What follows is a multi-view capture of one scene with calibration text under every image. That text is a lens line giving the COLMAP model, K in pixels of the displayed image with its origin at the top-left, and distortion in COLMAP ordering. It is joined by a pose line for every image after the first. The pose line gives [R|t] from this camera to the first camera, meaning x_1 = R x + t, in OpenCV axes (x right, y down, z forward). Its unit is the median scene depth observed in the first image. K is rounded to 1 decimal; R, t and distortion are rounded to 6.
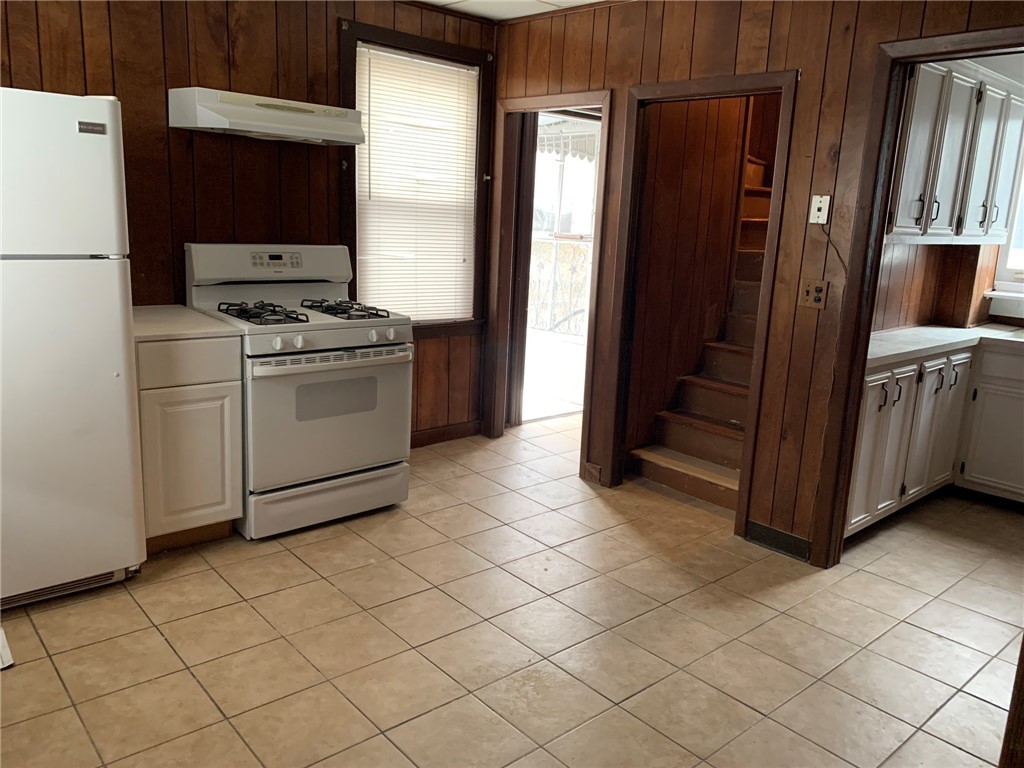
lens RADIAL K [[781.0, 0, 510.9], [0, 781.0, 383.4], [0, 0, 1]] dist [0.050999, -0.065997]
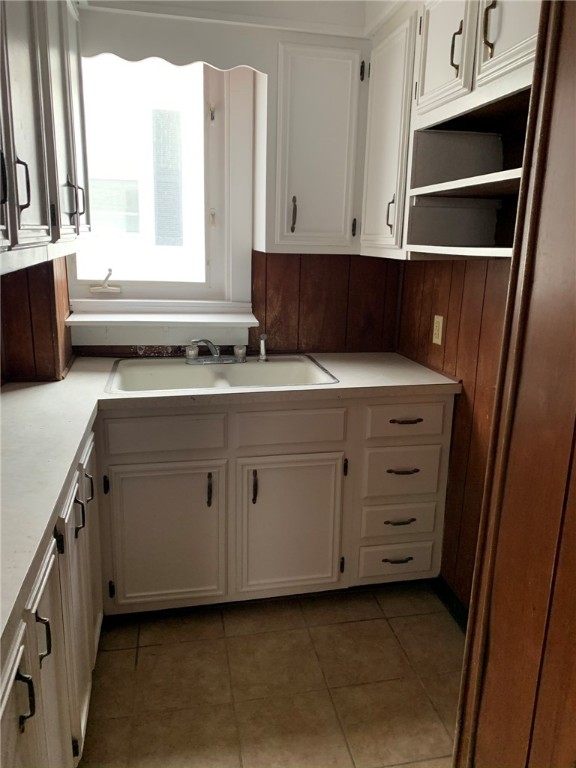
lens RADIAL K [[585.8, 0, 288.0], [0, 585.8, 382.5], [0, 0, 1]] dist [0.050999, -0.065997]
pose [[0.506774, -0.237167, 0.828814, 0.280296], [0.176067, 0.969622, 0.169804, -0.123544], [-0.843908, 0.059875, 0.533136, 0.607722]]
